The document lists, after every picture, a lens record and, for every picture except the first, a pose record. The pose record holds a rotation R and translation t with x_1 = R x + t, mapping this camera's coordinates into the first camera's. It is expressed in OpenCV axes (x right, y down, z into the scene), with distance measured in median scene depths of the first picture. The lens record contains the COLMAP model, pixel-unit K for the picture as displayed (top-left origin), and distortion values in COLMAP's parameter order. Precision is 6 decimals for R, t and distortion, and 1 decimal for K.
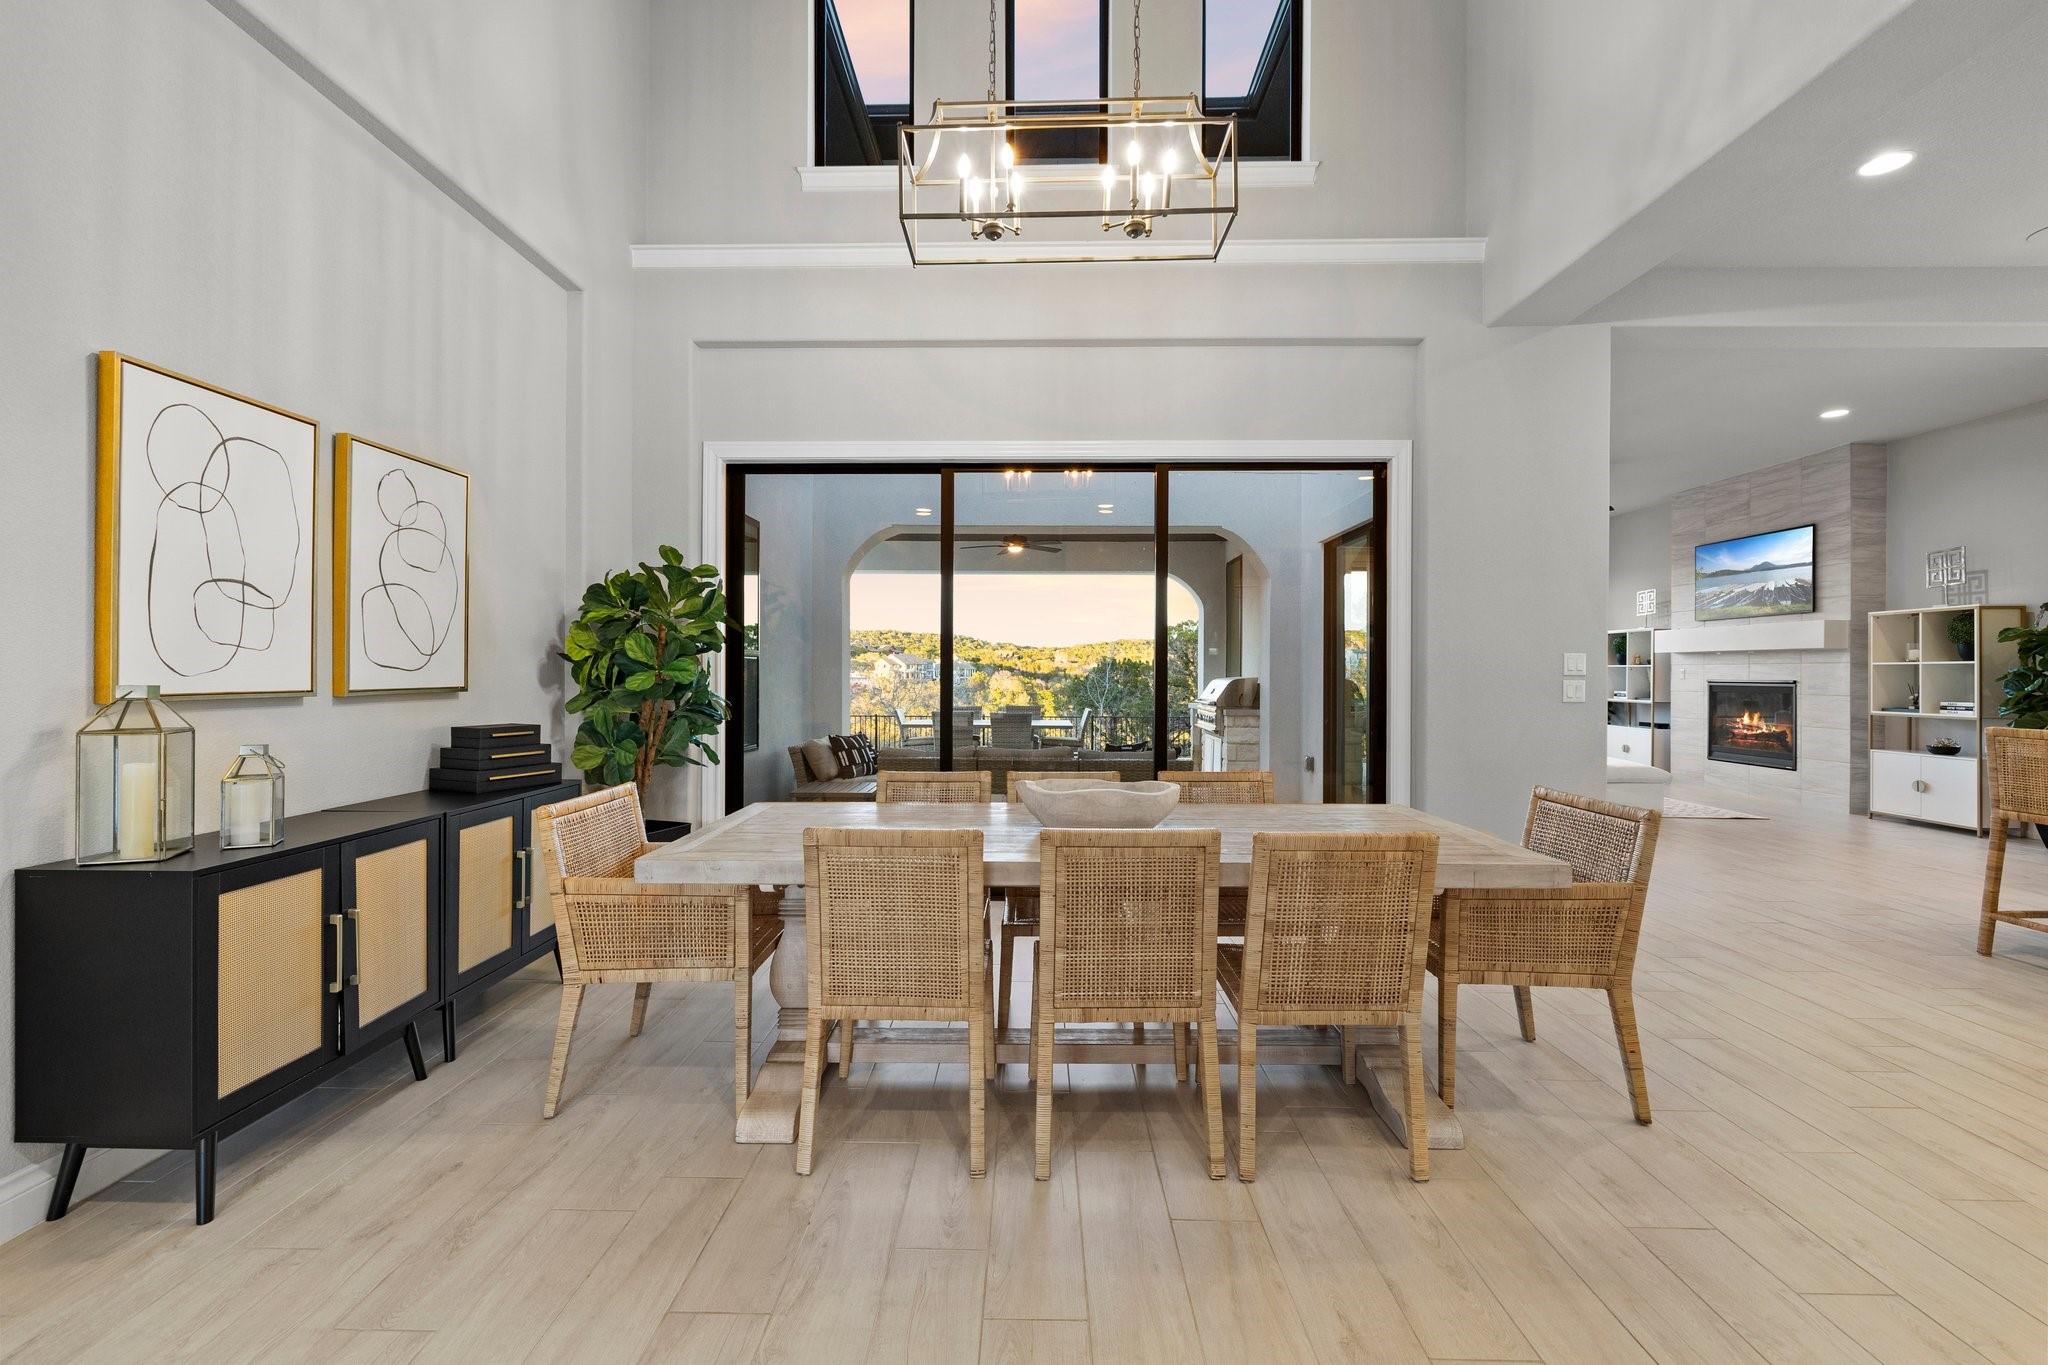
lens RADIAL K [[862.4, 0, 1011.2], [0, 862.4, 674.8], [0, 0, 1]] dist [-0.001628, -0.000041]
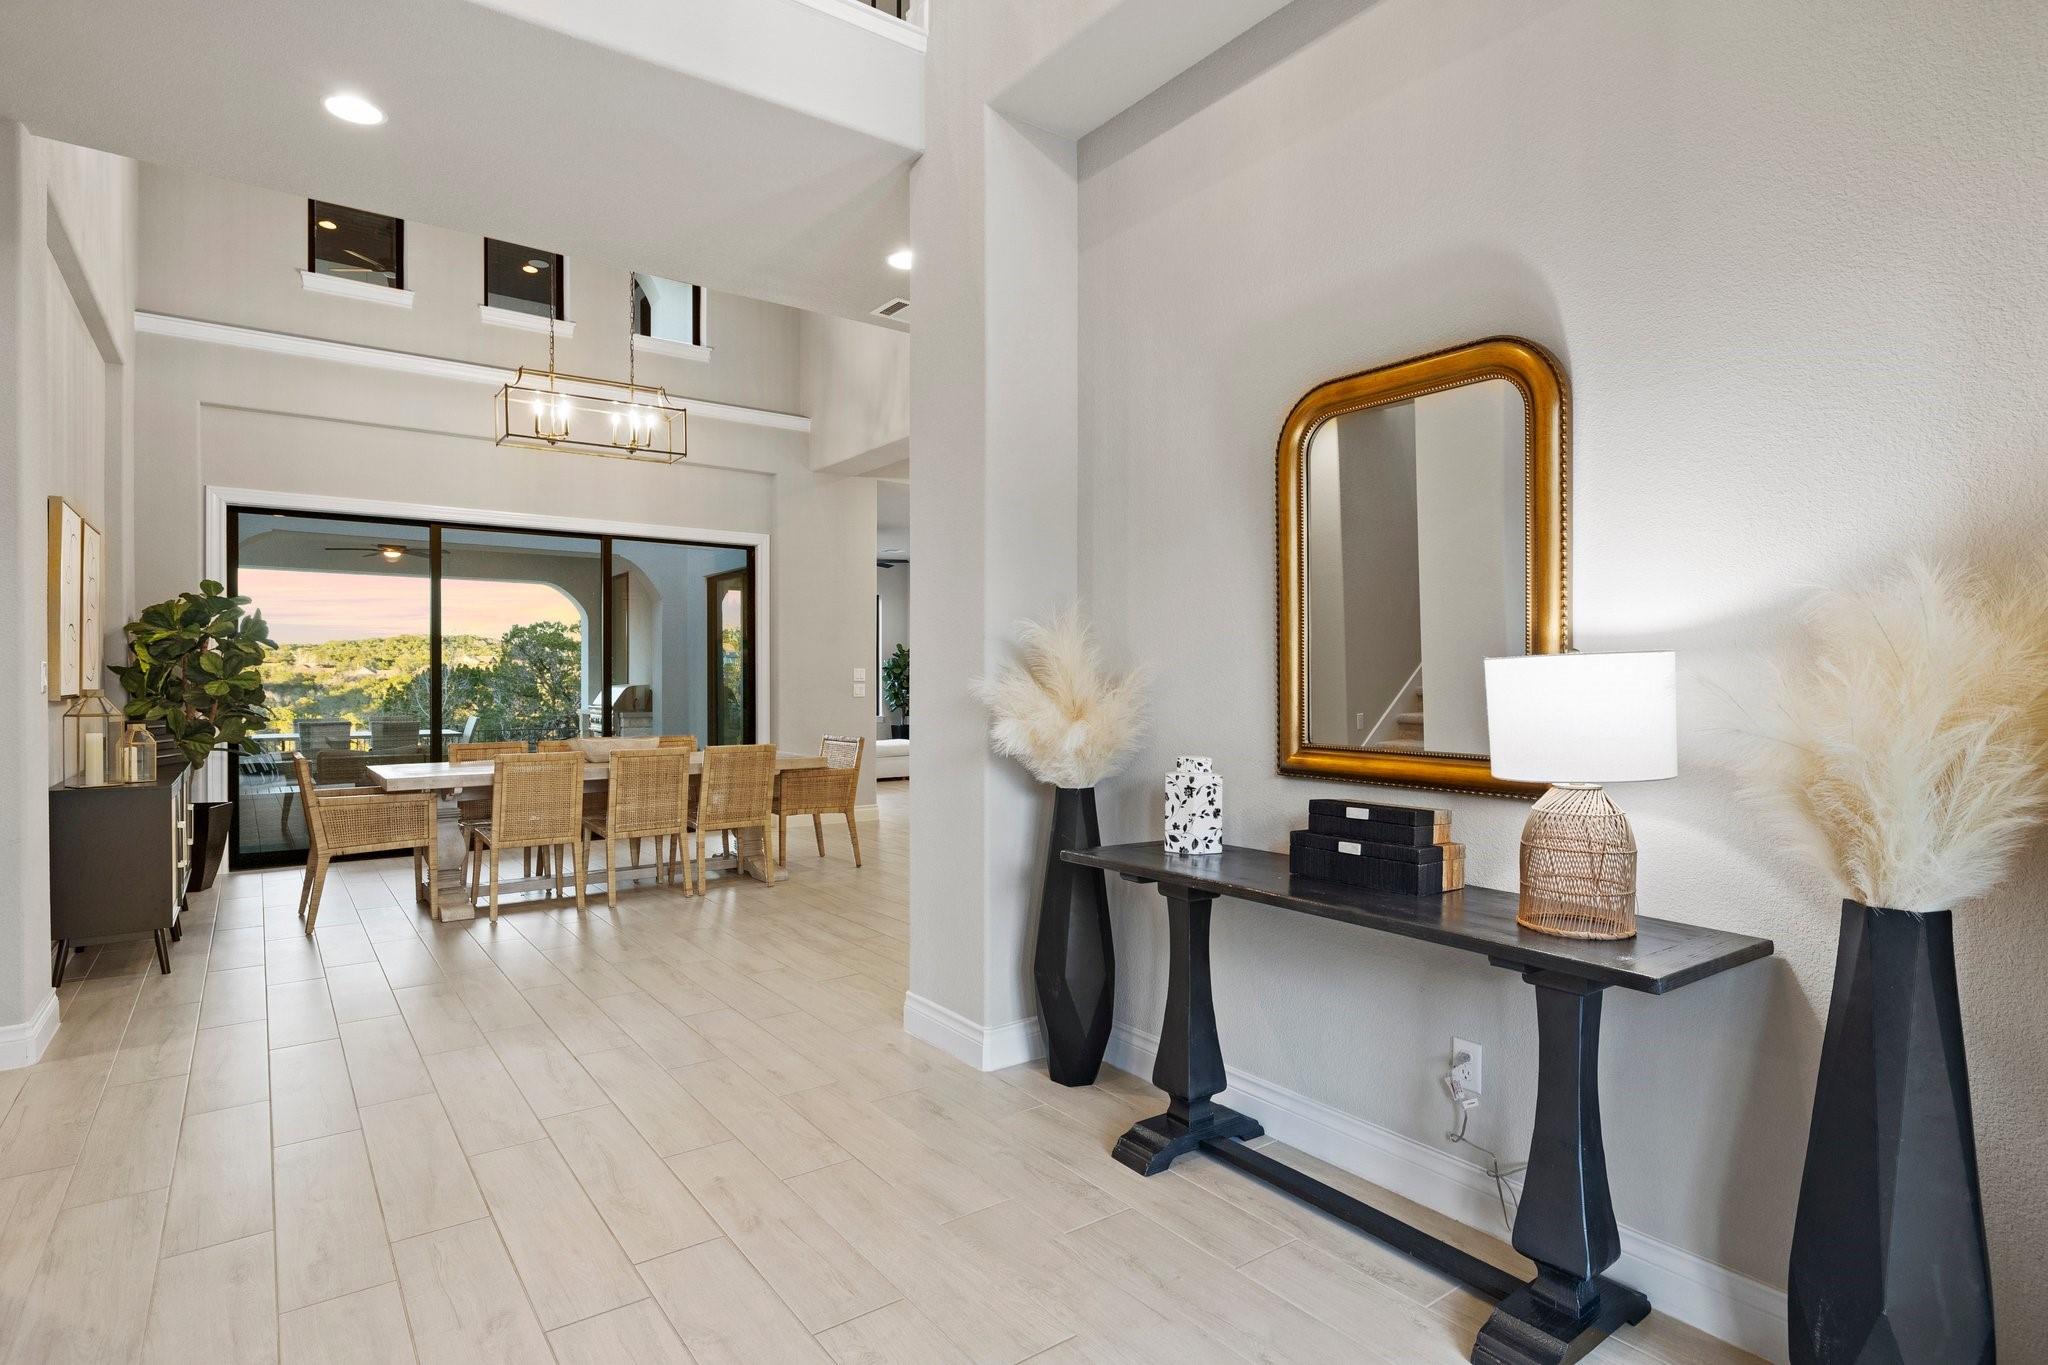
lens RADIAL K [[1042.8, 0, 1020.7], [0, 1042.8, 683.1], [0, 0, 1]] dist [-0.003673, 0.000577]
pose [[0.789107, -0.004773, 0.614238, -0.378643], [0.004695, 0.999987, 0.001740, 0.002540], [-0.614238, 0.001511, 0.789119, -0.859704]]
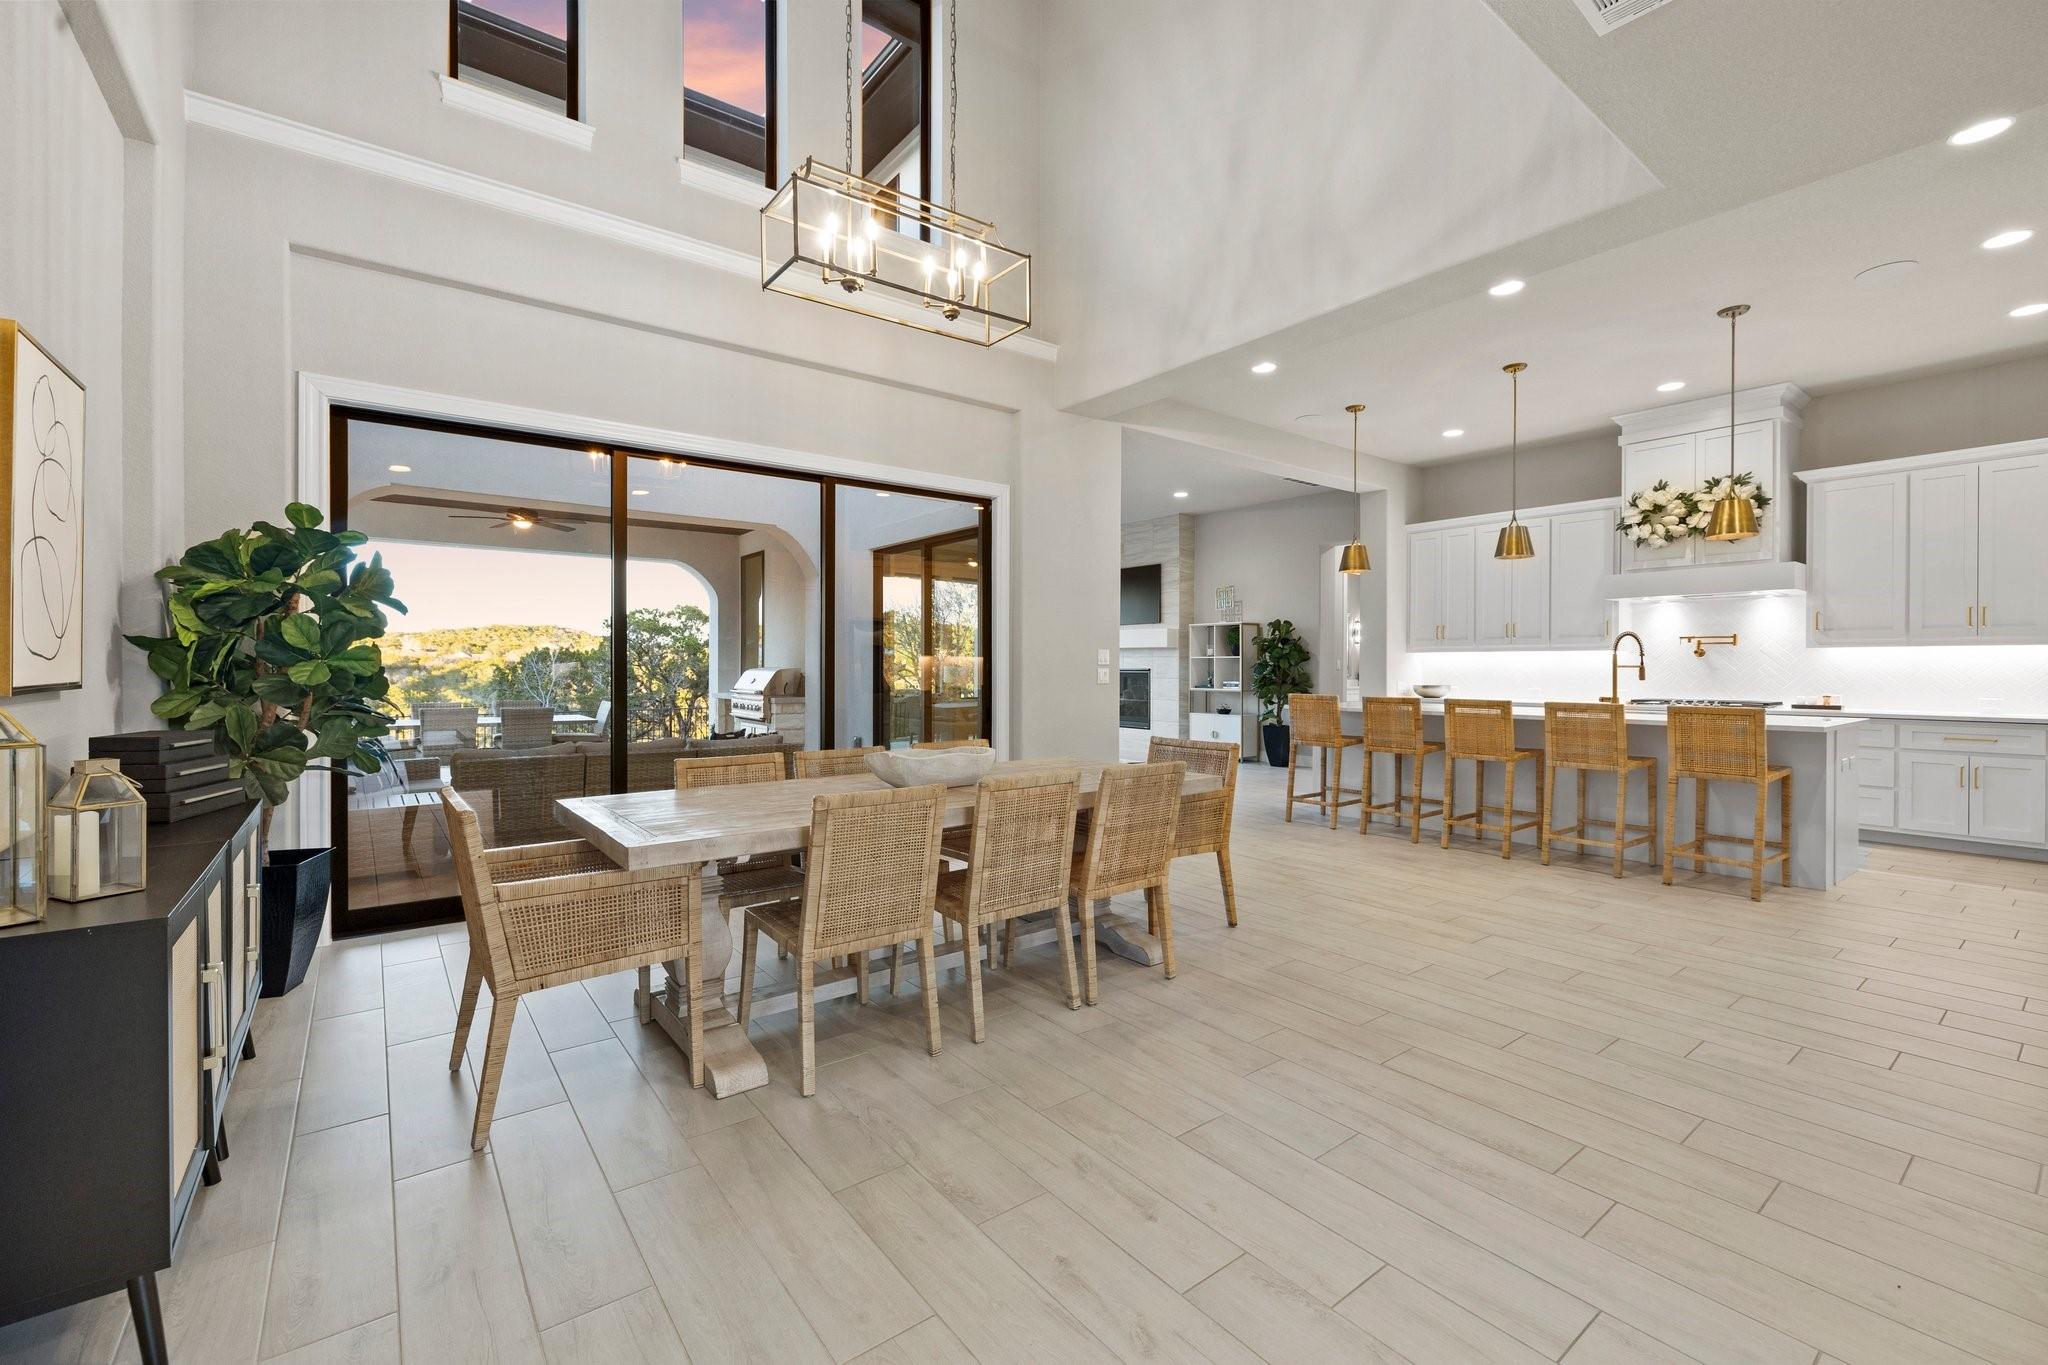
lens RADIAL K [[862.4, 0, 1025.0], [0, 862.4, 670.6], [0, 0, 1]] dist [-0.001628, -0.000041]
pose [[0.778632, -0.004944, 0.627461, -0.359121], [0.001306, 0.999980, 0.006258, 0.000999], [-0.627479, -0.004054, 0.778623, -0.038460]]
